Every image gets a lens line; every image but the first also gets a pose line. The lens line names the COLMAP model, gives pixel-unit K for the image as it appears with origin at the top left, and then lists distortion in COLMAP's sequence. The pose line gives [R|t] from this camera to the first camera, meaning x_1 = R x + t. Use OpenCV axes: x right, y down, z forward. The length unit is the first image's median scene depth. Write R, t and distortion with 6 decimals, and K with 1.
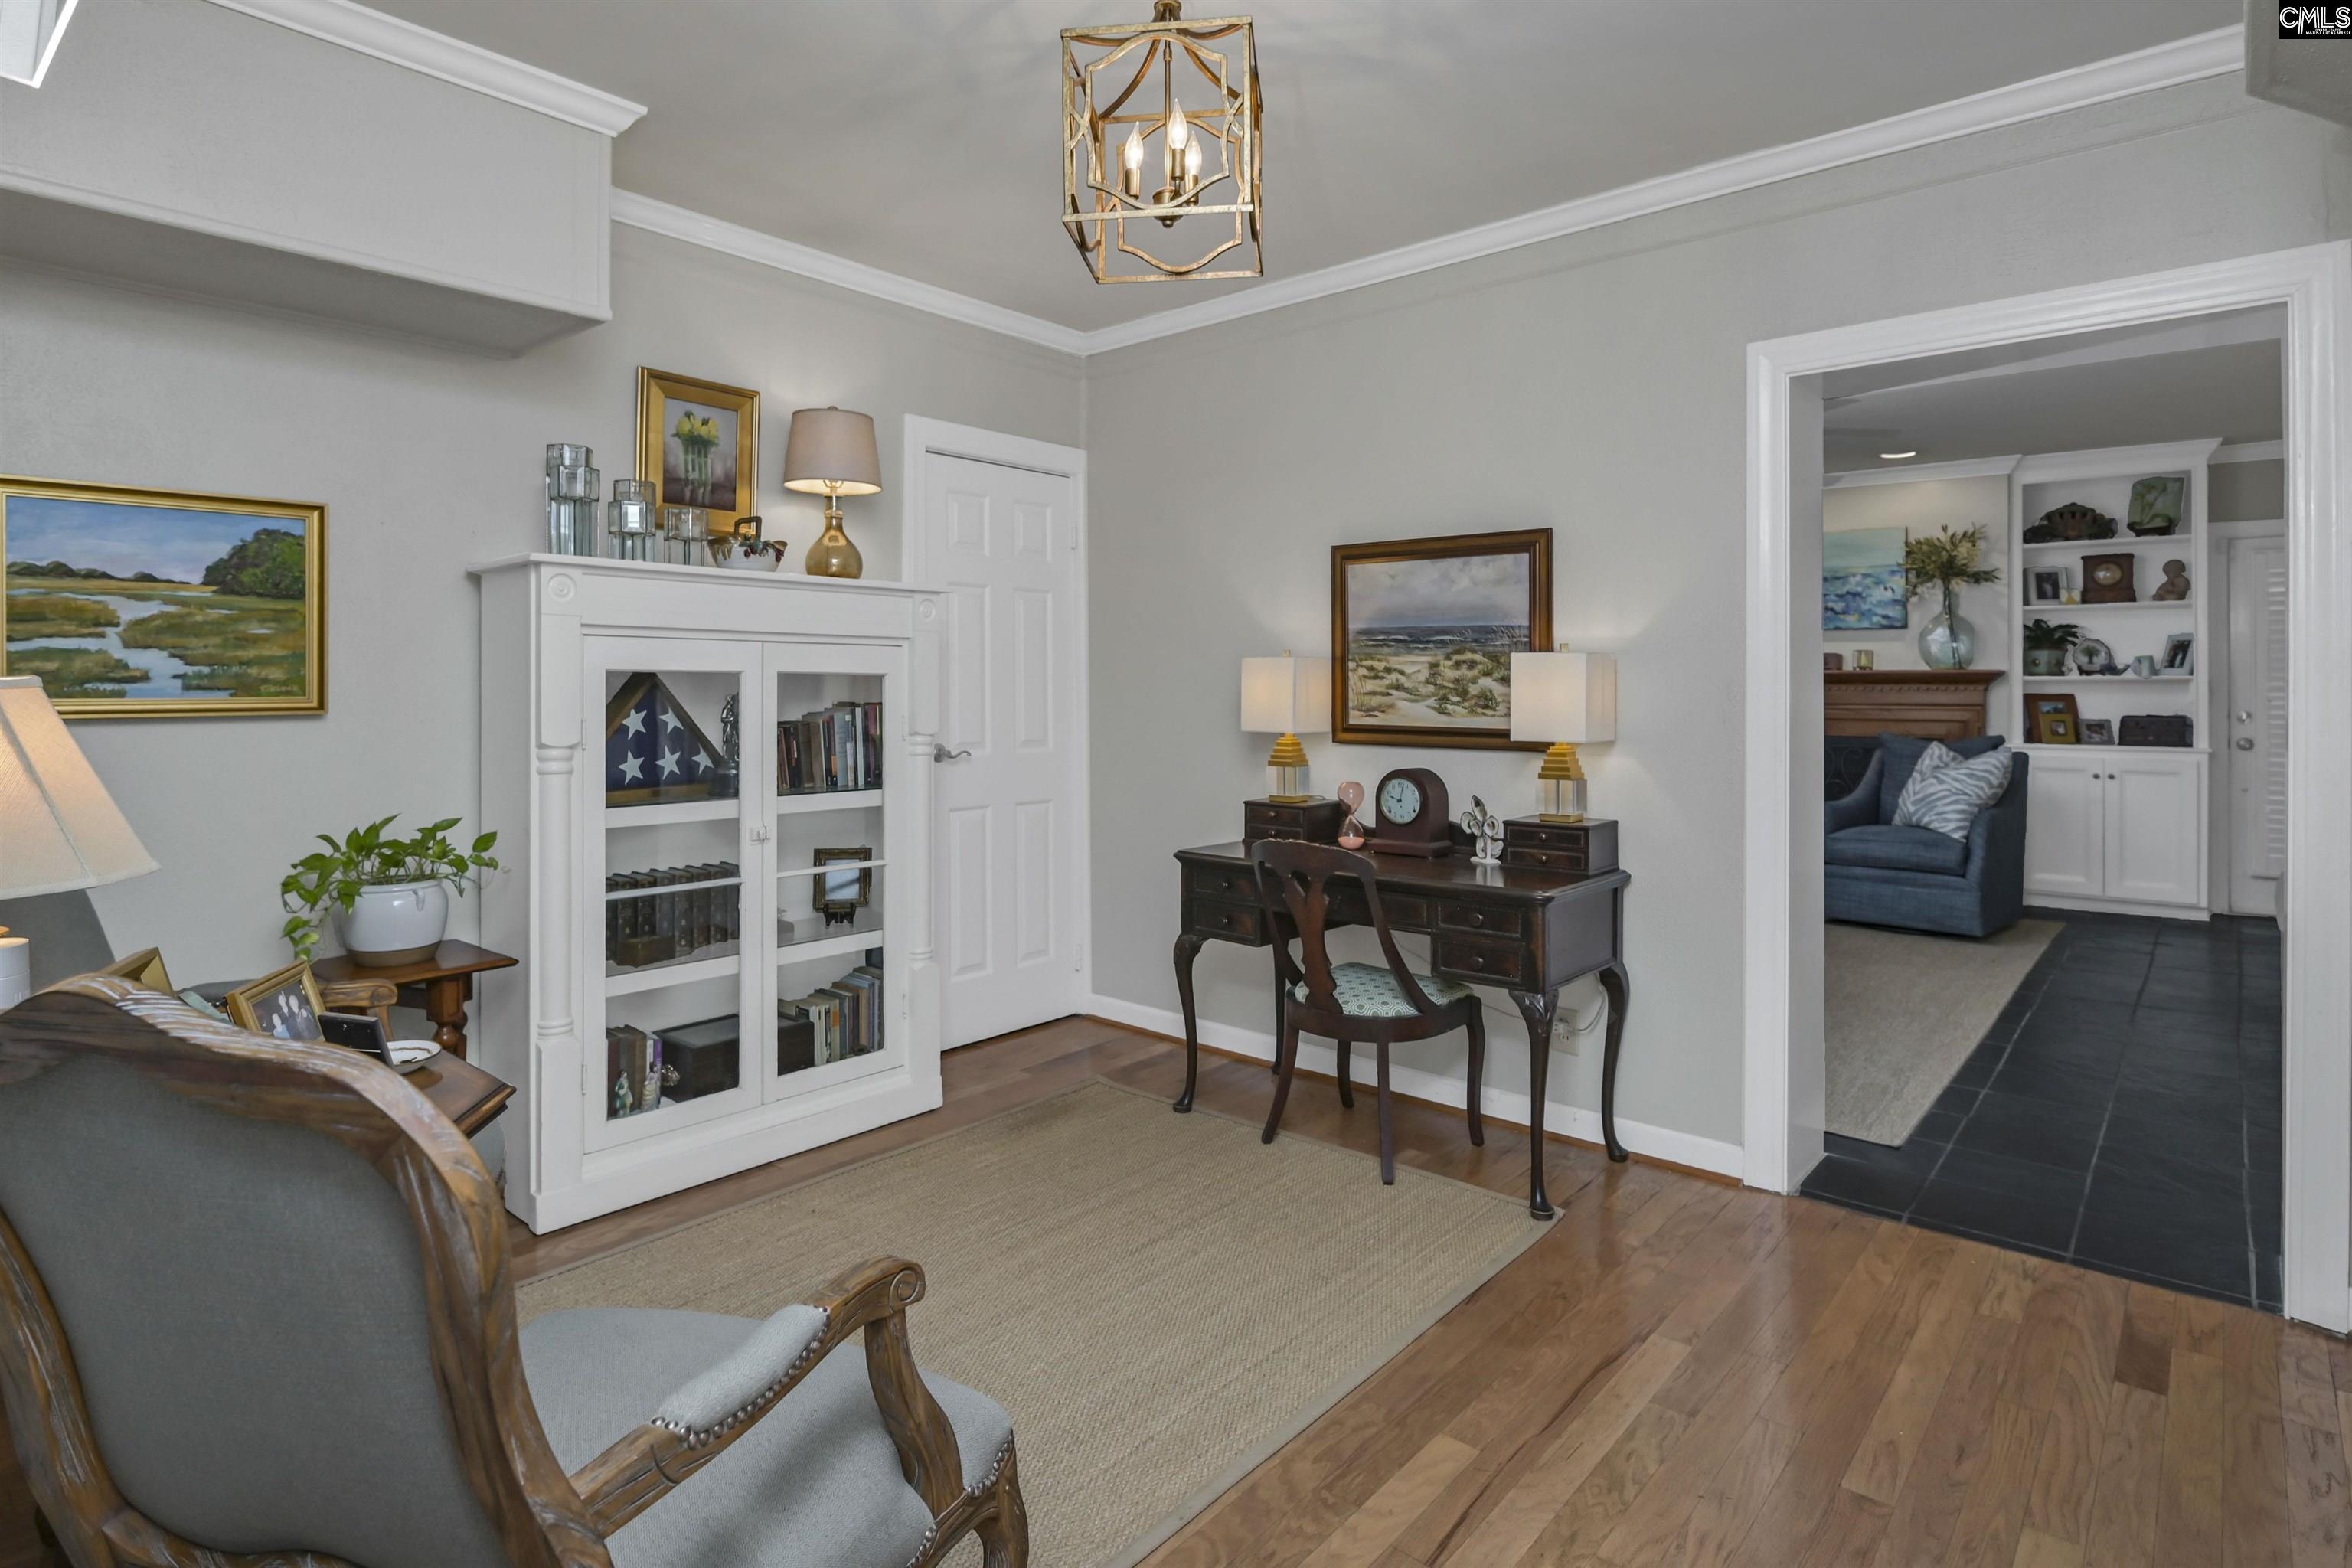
lens RADIAL K [[1222.2, 0, 1220.6], [0, 1222.2, 679.1], [0, 0, 1]] dist [-0.004155, -0.009482]
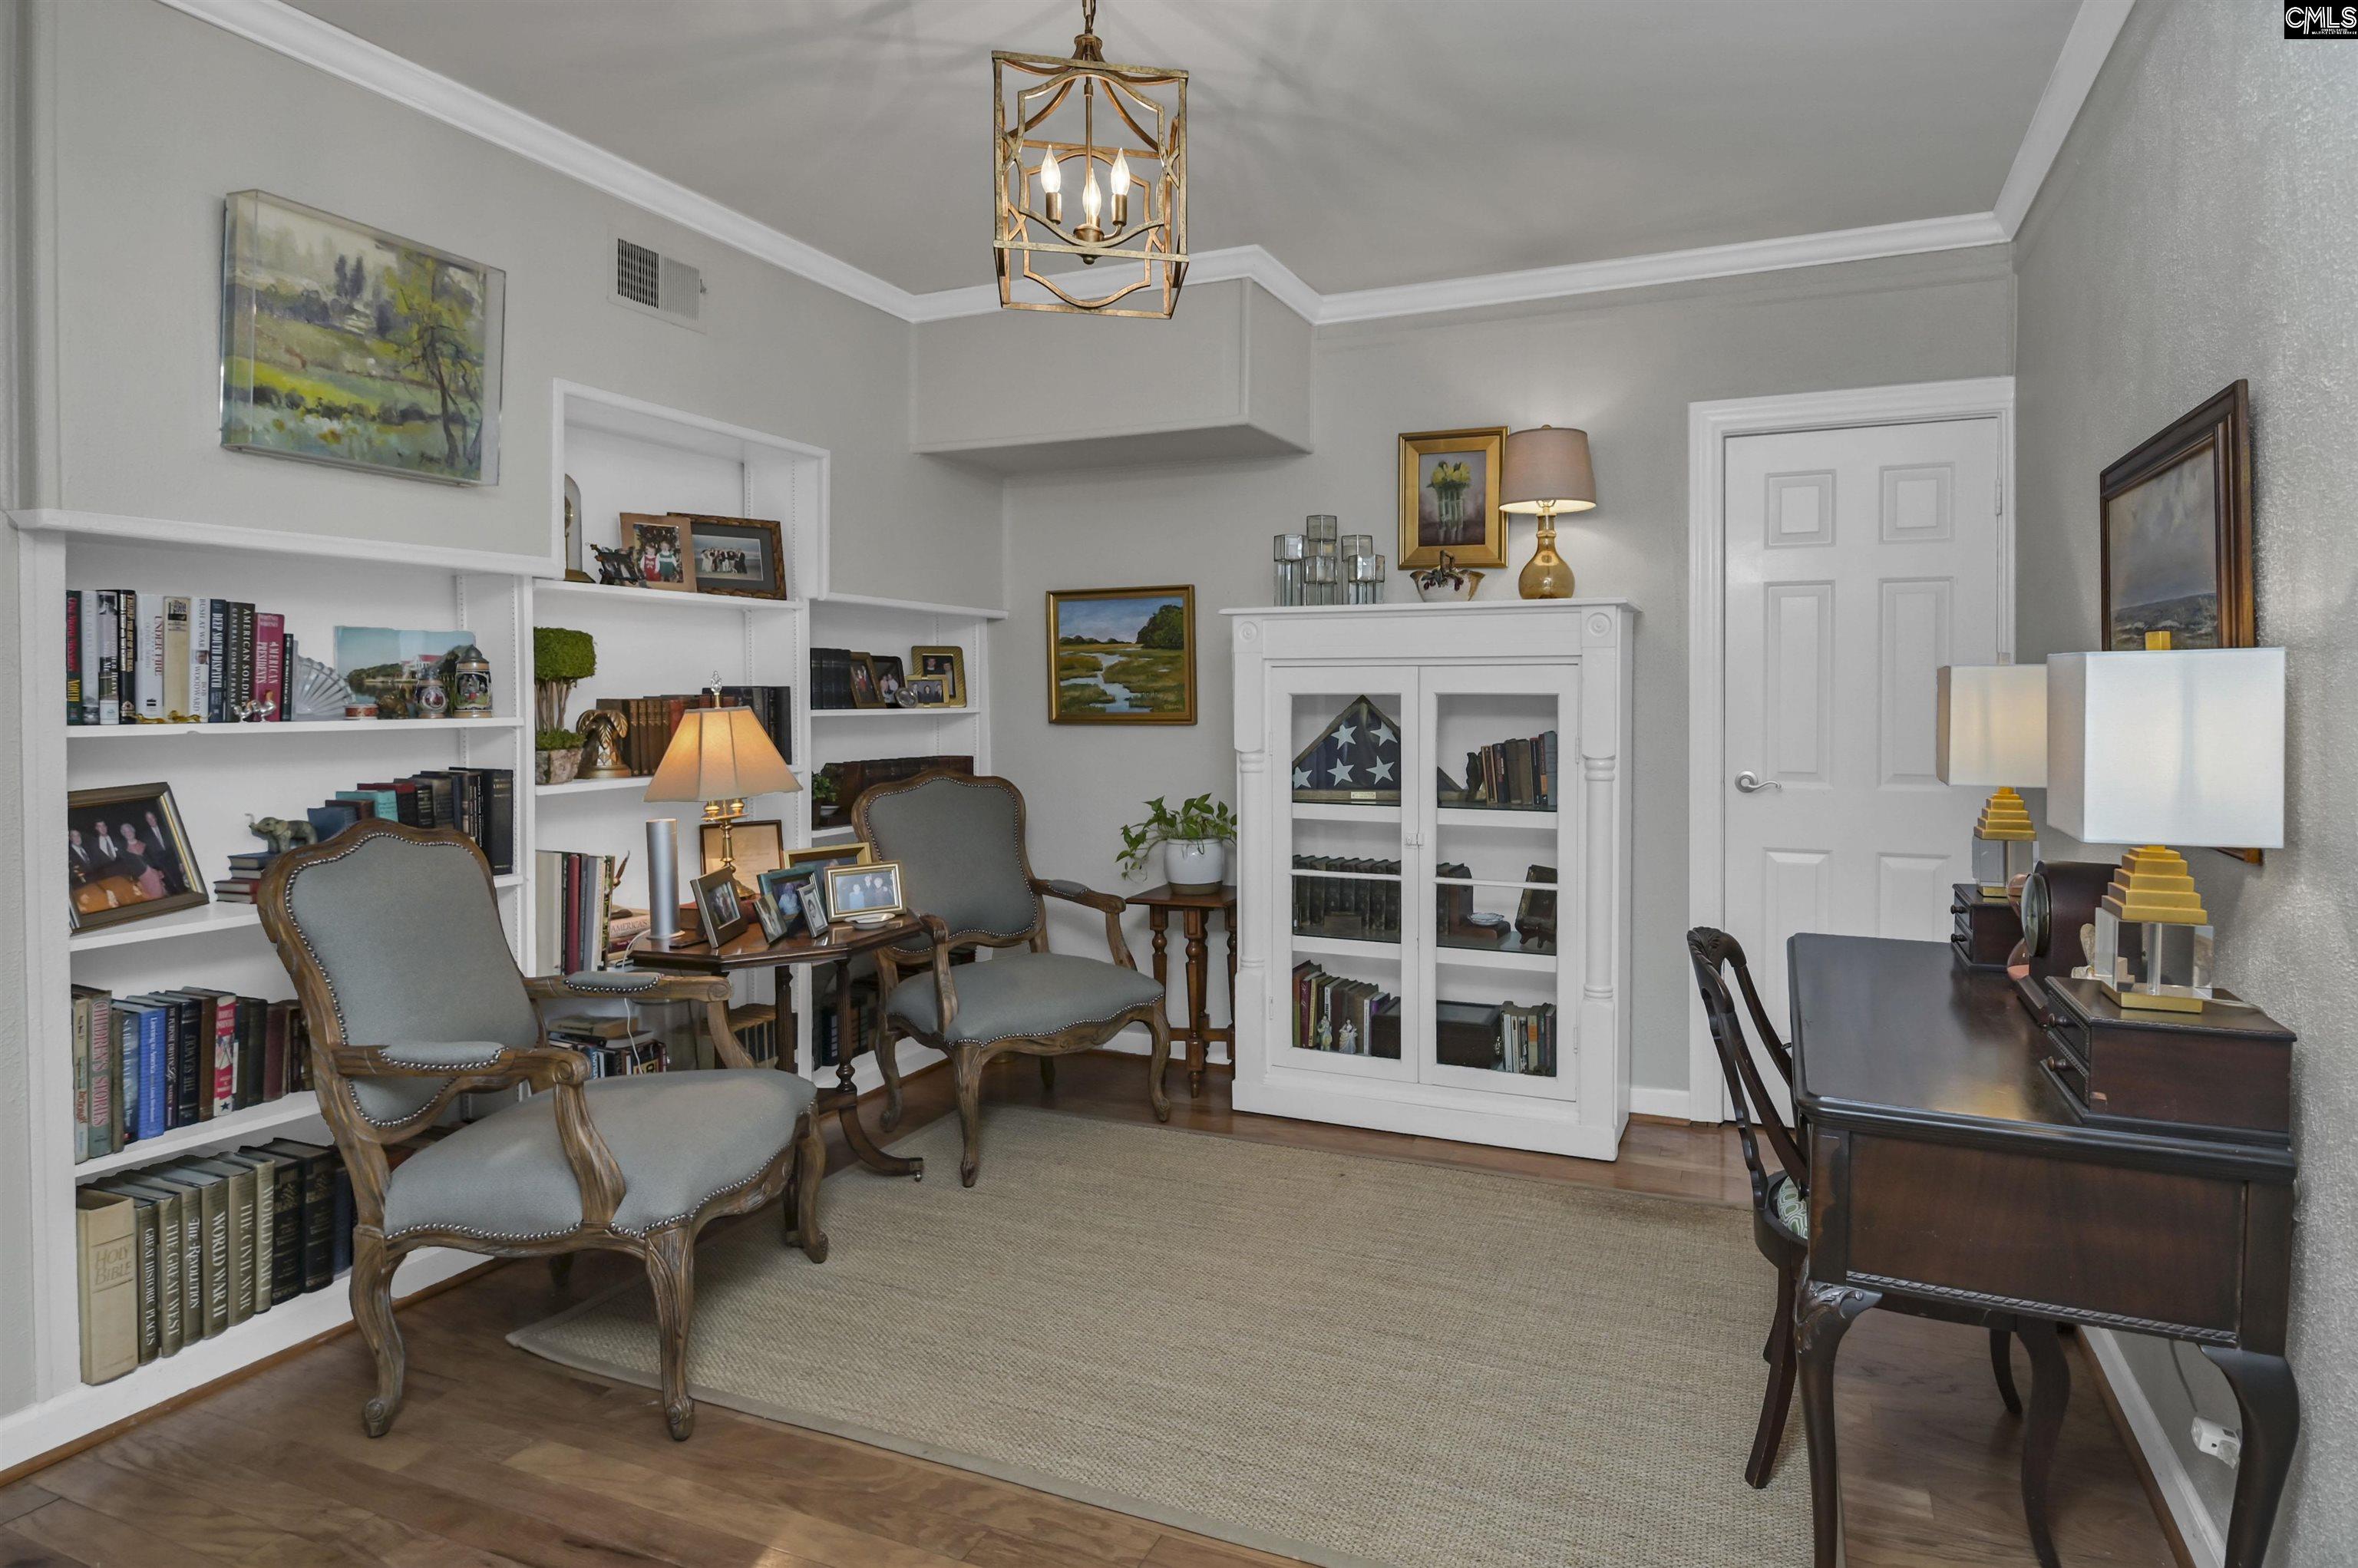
lens RADIAL K [[1150.1, 0, 1180.5], [0, 1150.1, 726.7], [0, 0, 1]] dist [-0.000009, 0.000141]
pose [[0.312799, 0.022599, -0.949551, 0.556825], [0.007185, 0.999632, 0.026158, -0.004644], [0.949792, -0.015004, 0.312521, 0.483178]]
